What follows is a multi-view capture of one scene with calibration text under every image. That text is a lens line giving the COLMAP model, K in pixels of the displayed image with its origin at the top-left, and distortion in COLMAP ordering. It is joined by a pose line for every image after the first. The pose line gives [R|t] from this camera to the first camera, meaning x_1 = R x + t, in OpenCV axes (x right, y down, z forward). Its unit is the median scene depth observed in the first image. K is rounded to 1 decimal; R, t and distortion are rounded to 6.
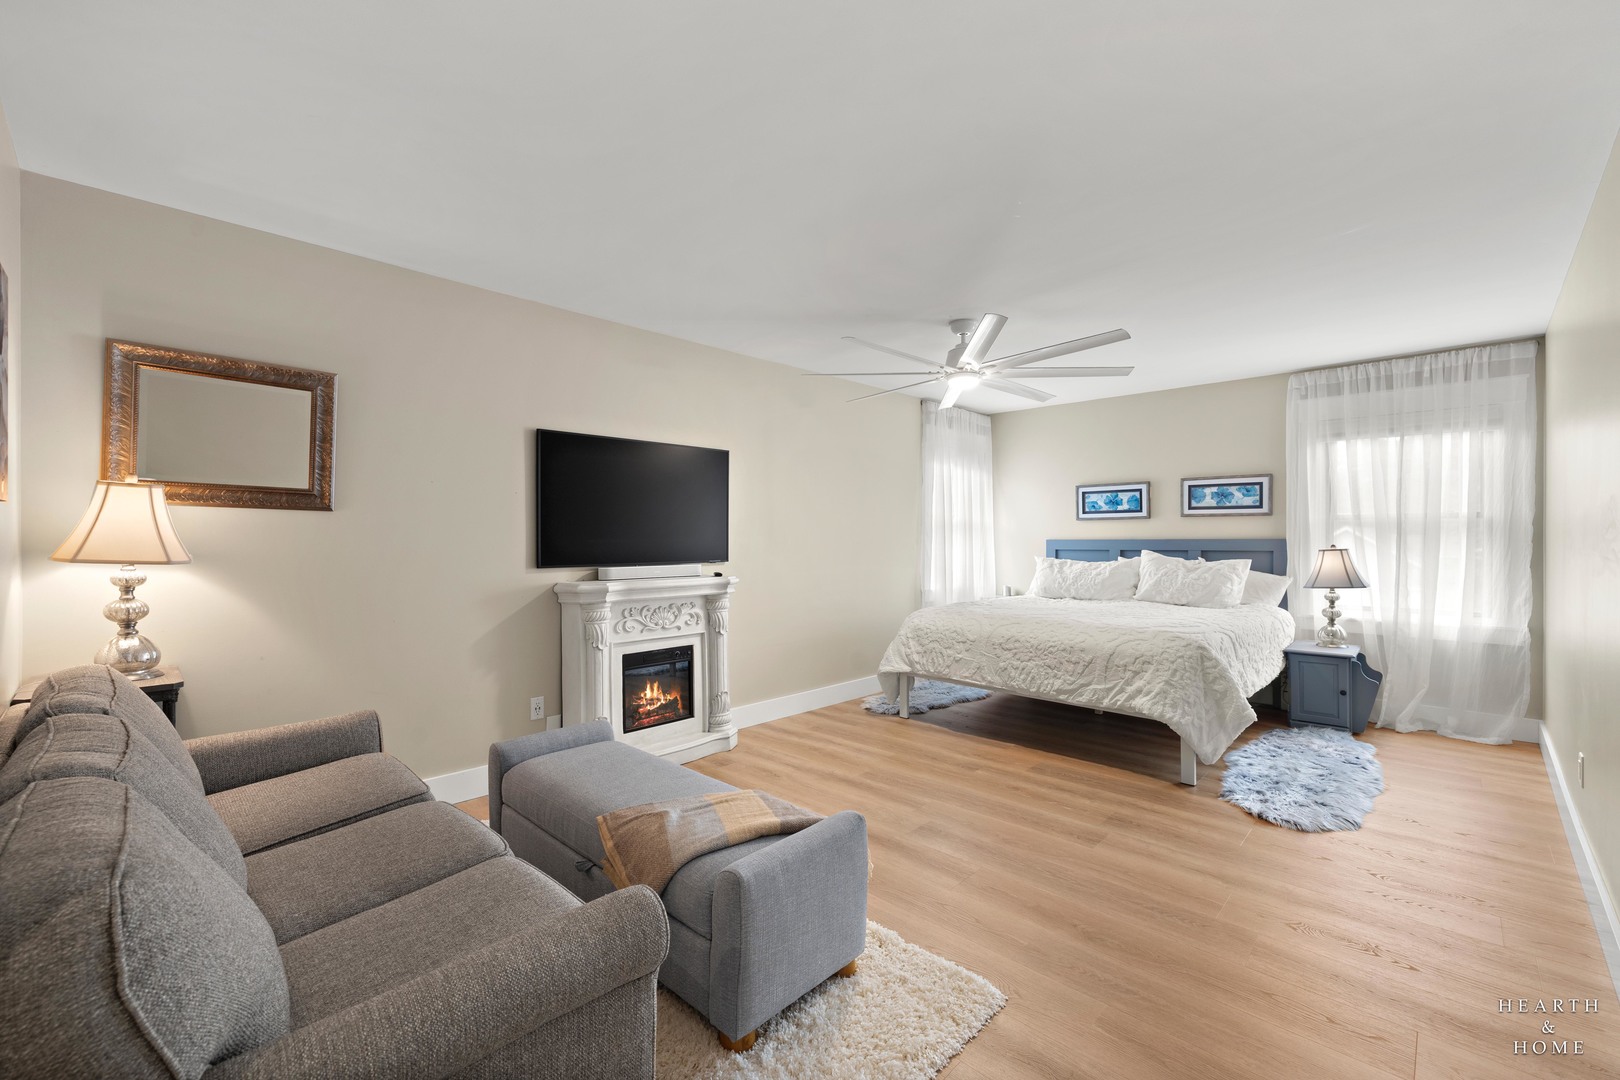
lens RADIAL K [[680.9, 0, 805.0], [0, 680.9, 531.1], [0, 0, 1]] dist [0.003213, 0.000390]
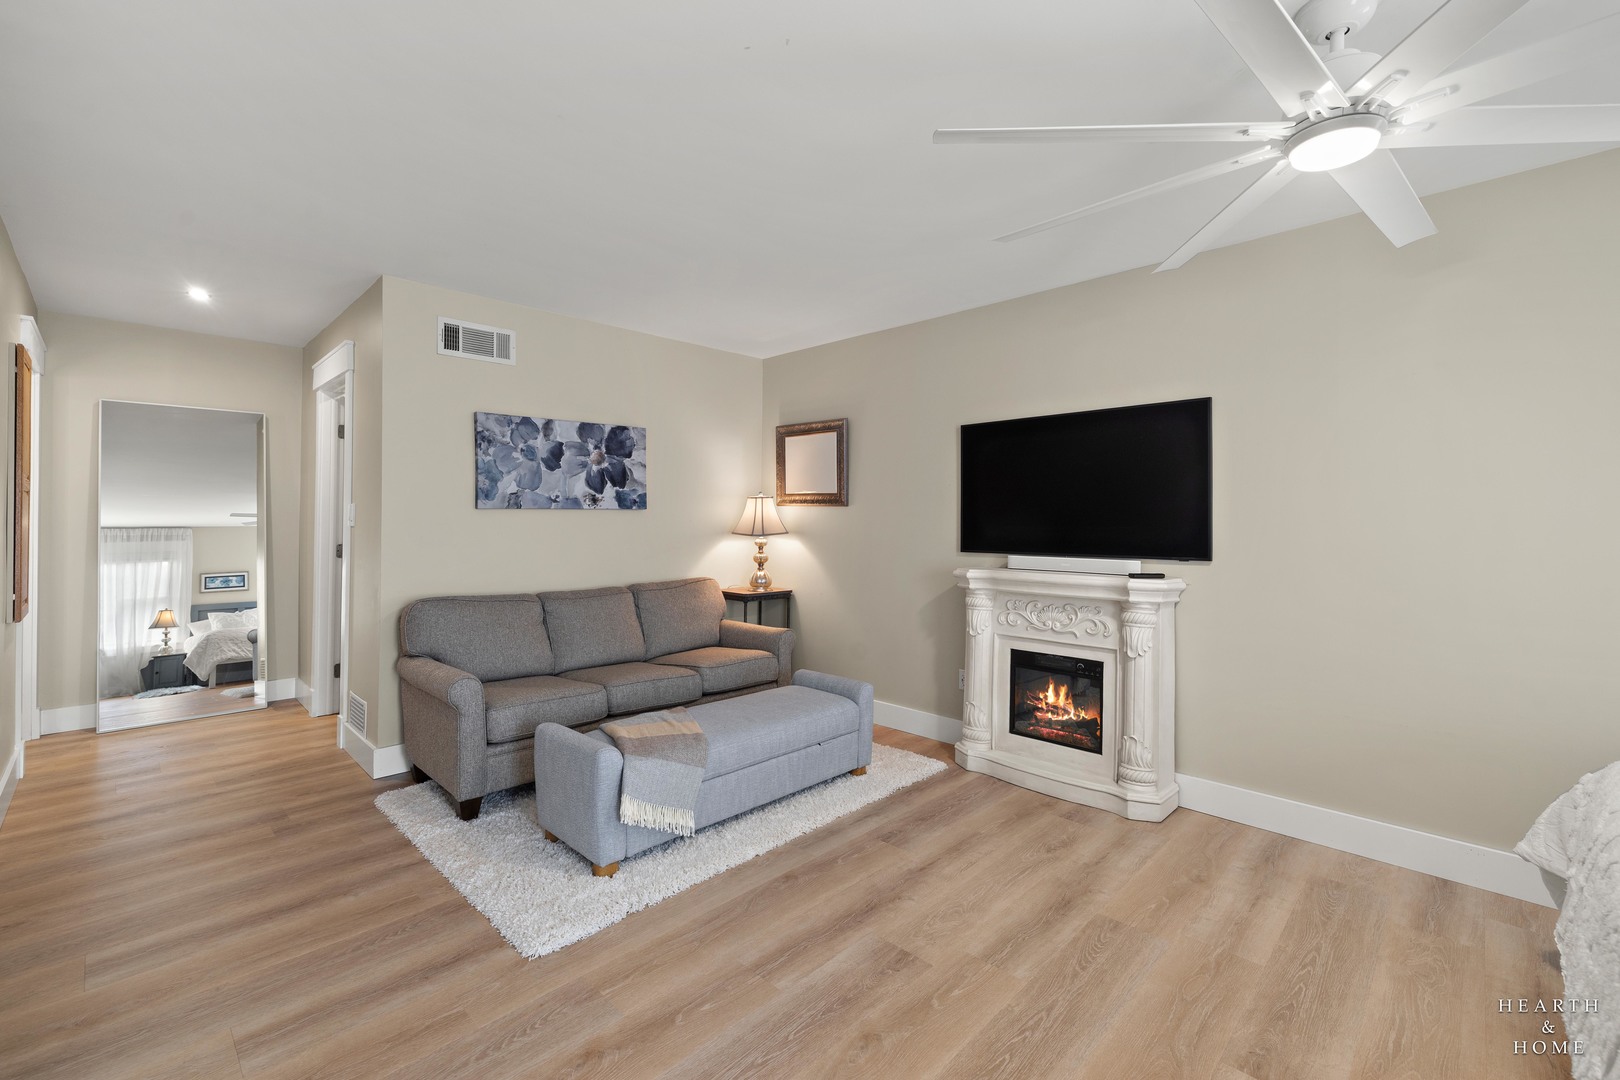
lens RADIAL K [[686.7, 0, 809.8], [0, 686.7, 513.4], [0, 0, 1]] dist [0.001496, 0.000114]
pose [[-0.014527, -0.011726, -0.999826, 0.689352], [0.005683, 0.999914, -0.011810, 0.003701], [0.999878, -0.005853, -0.014459, 0.735411]]
